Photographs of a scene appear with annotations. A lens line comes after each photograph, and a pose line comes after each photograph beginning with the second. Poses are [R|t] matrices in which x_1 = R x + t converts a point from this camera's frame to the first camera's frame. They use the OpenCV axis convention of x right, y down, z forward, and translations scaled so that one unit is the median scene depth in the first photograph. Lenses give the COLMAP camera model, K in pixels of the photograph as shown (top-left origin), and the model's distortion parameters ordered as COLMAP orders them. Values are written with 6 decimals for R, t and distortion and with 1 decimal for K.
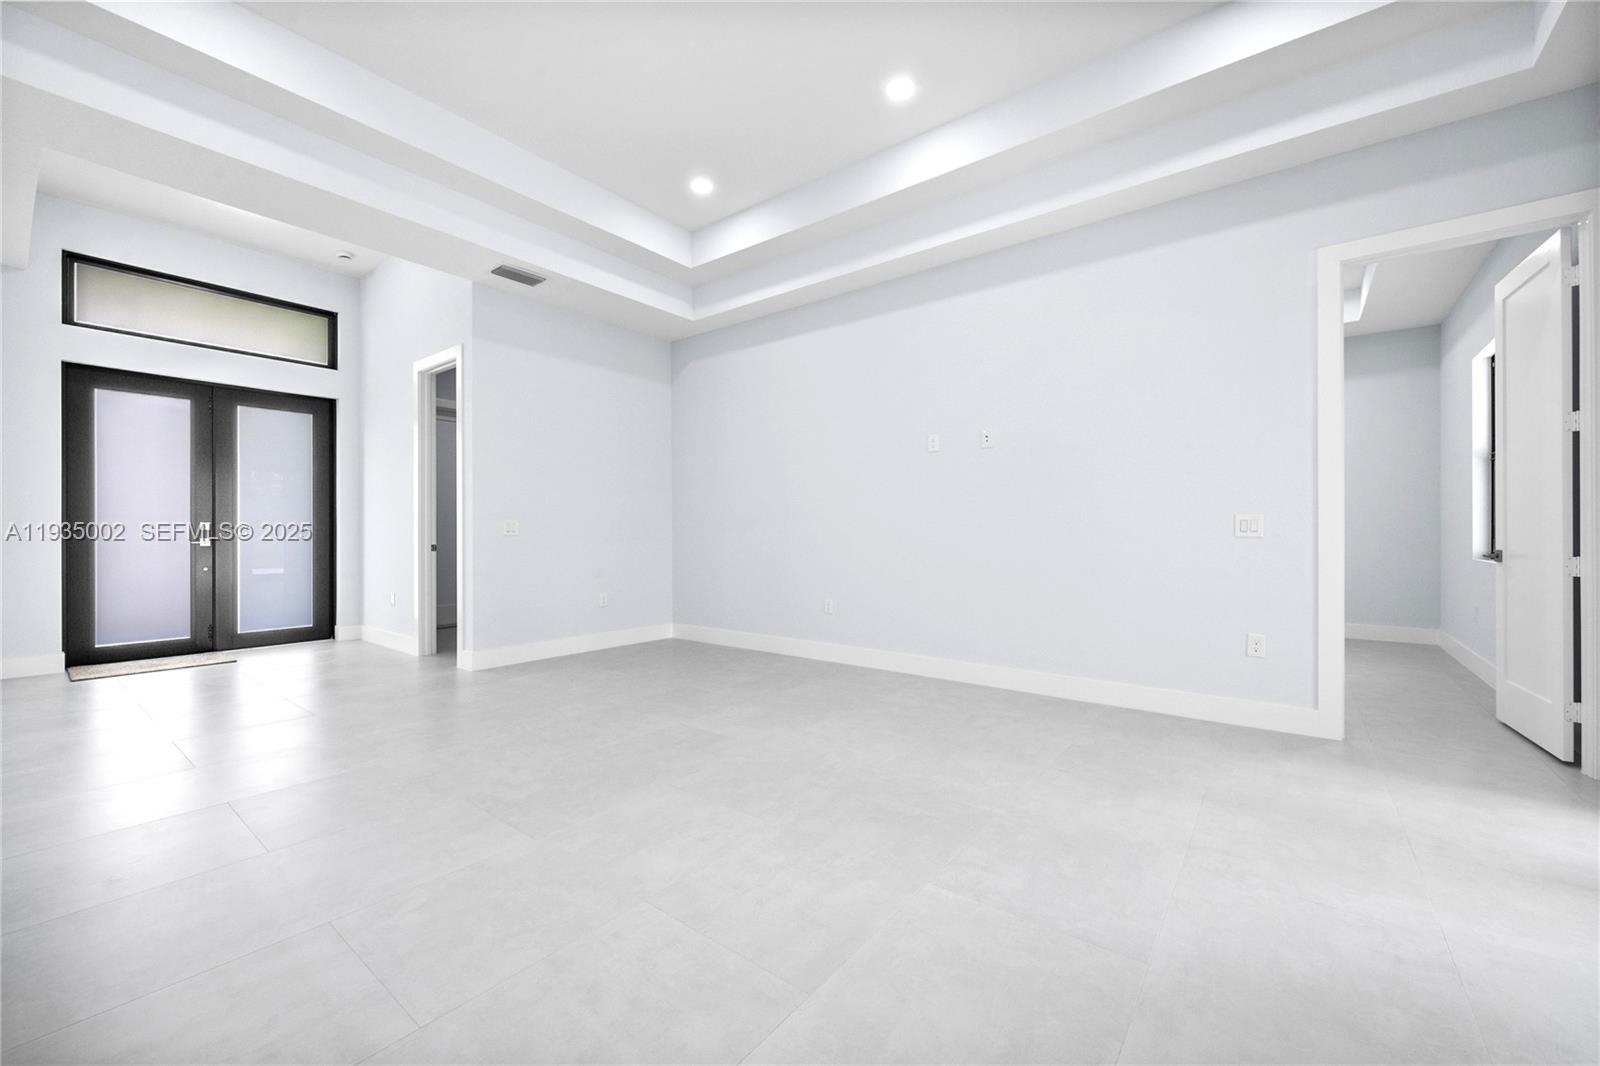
lens RADIAL K [[634.8, 0, 793.5], [0, 634.8, 532.7], [0, 0, 1]] dist [-0.000635, 0.000116]
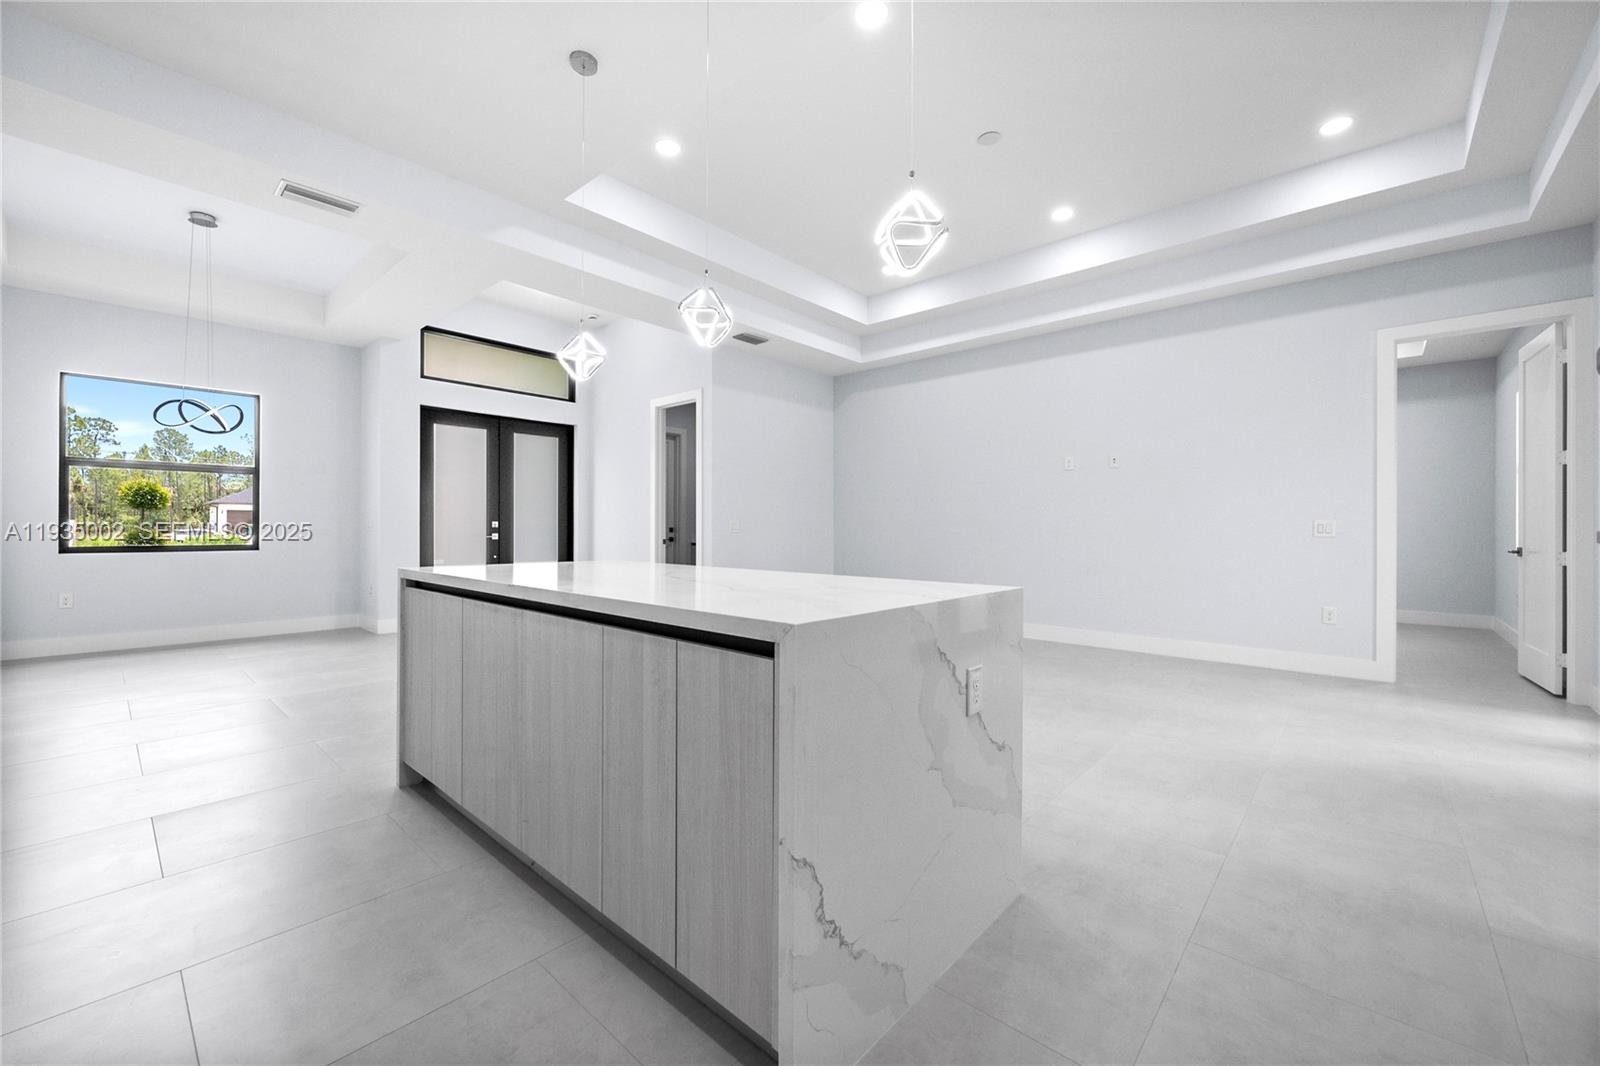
lens RADIAL K [[637.2, 0, 796.0], [0, 637.2, 529.8], [0, 0, 1]] dist [-0.001112, -0.000085]
pose [[0.997560, 0.004786, -0.069649, -0.221625], [-0.004780, 0.999989, 0.000248, -0.002150], [0.069650, 0.000085, 0.997572, -0.307679]]
